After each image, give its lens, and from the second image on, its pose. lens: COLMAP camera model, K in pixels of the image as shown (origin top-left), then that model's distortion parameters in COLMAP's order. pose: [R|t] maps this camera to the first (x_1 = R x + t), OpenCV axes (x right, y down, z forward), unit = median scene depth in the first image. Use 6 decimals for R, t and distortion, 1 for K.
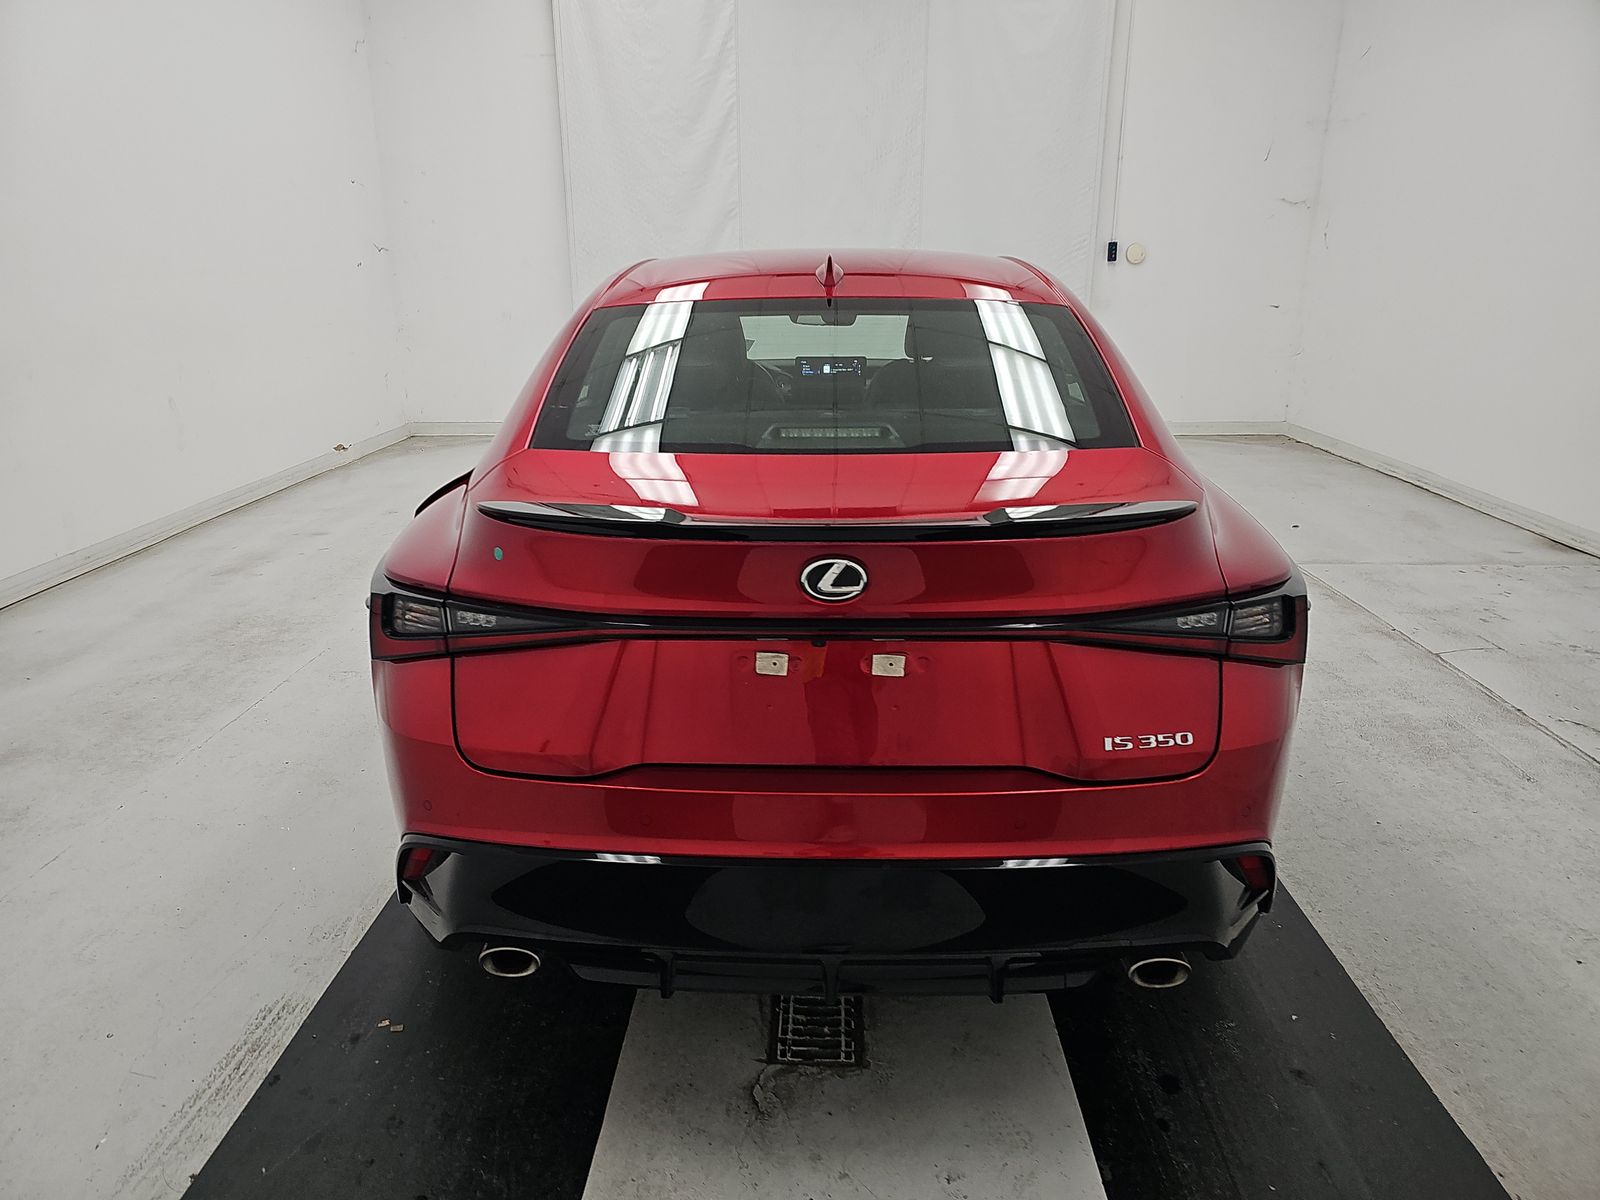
lens RADIAL K [[1065.1, 0, 788.5], [0, 1065.1, 599.2], [0, 0, 1]] dist [0.053878, -0.057676]
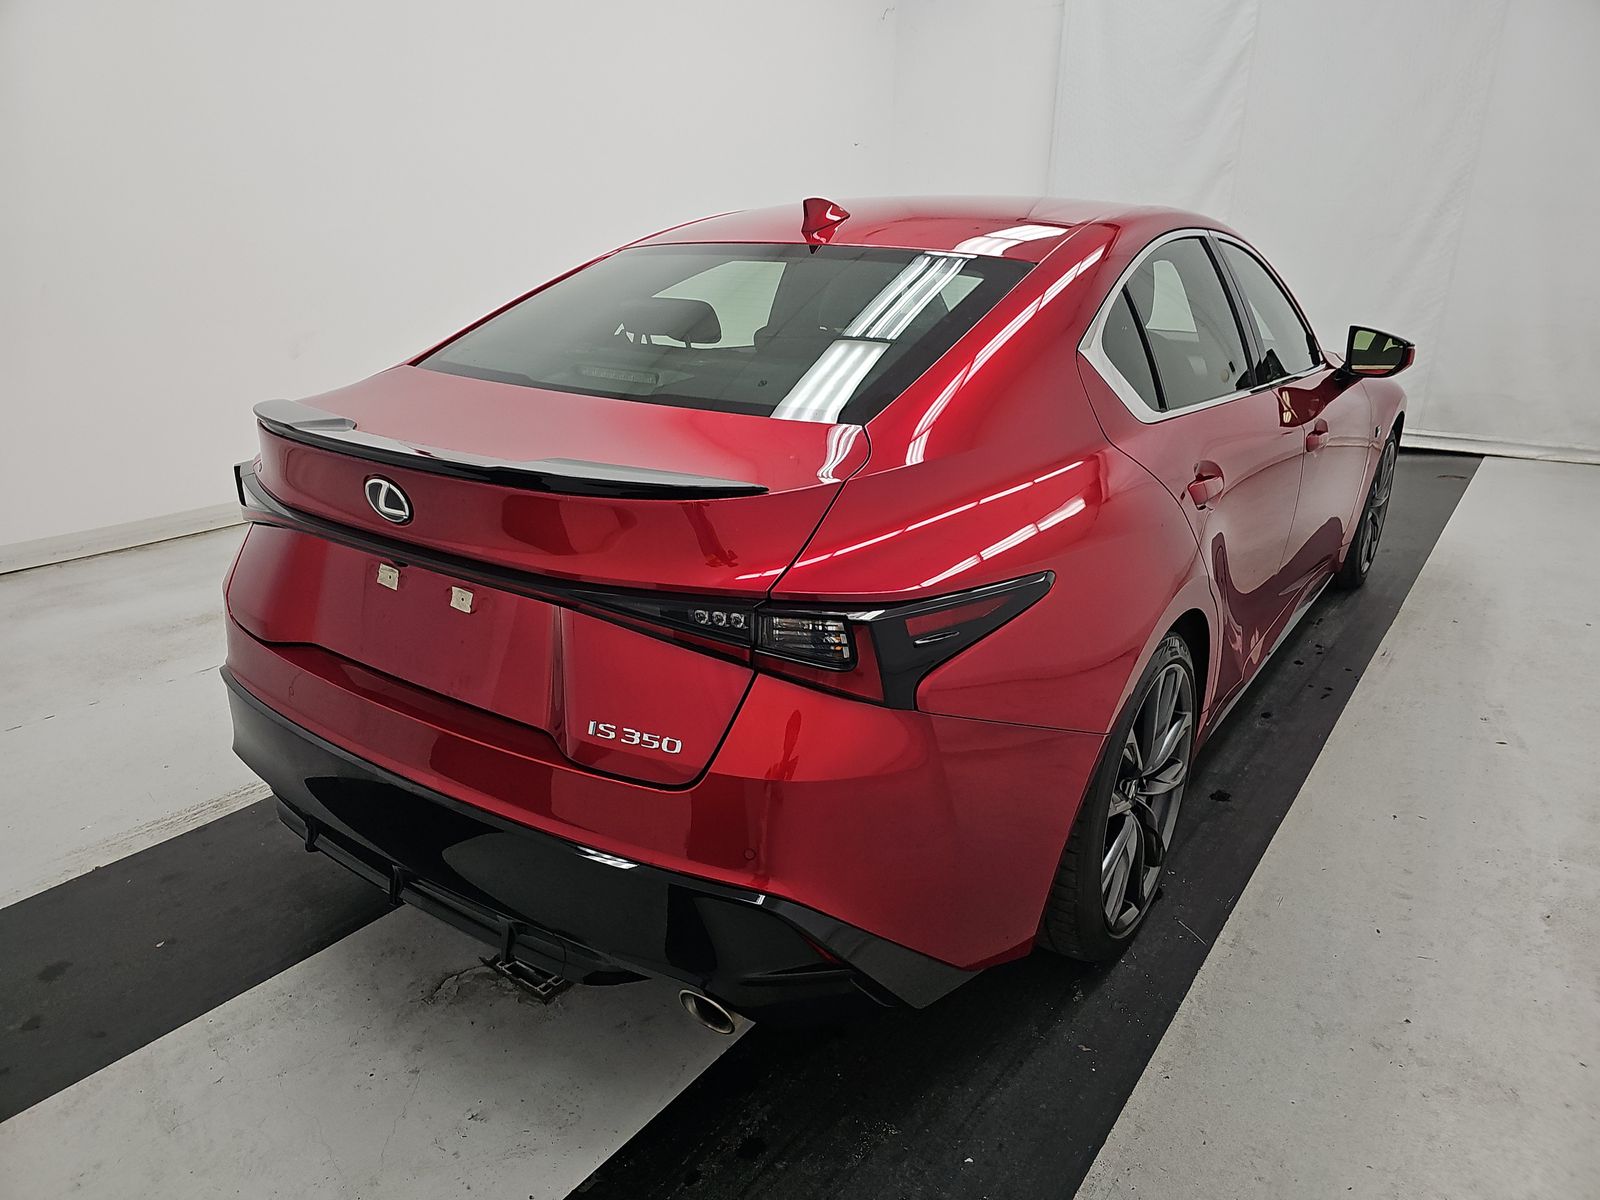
lens RADIAL K [[1065.1, 0, 788.5], [0, 1065.1, 599.2], [0, 0, 1]] dist [0.053878, -0.057676]
pose [[0.829458, 0.196582, -0.522833, 0.815796], [-0.181691, 0.980075, 0.080254, -0.069111], [0.528193, 0.028427, 0.848649, 0.284298]]
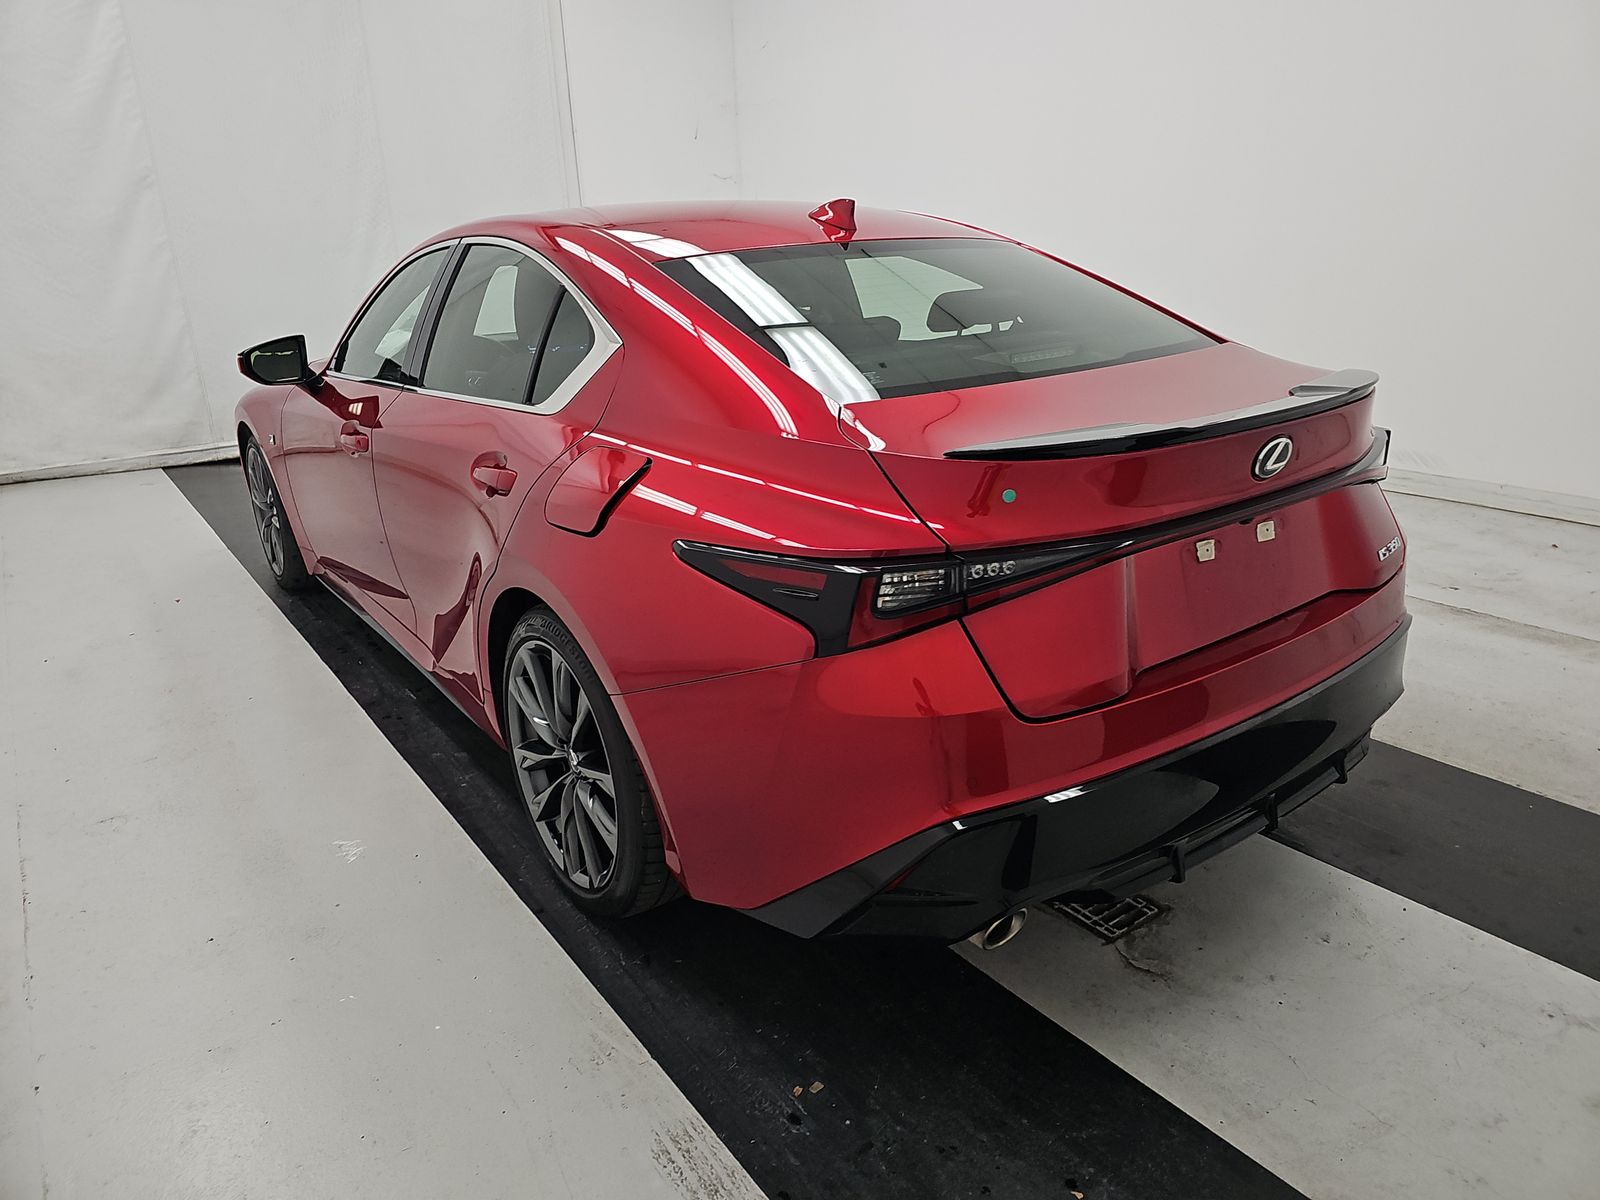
lens RADIAL K [[1068.0, 0, 821.5], [0, 1068.0, 595.8], [0, 0, 1]] dist [0.048867, -0.057228]
pose [[0.776197, -0.221634, 0.590252, -0.920982], [0.216311, 0.972968, 0.080885, -0.064373], [-0.592223, 0.064895, 0.803157, 0.326864]]
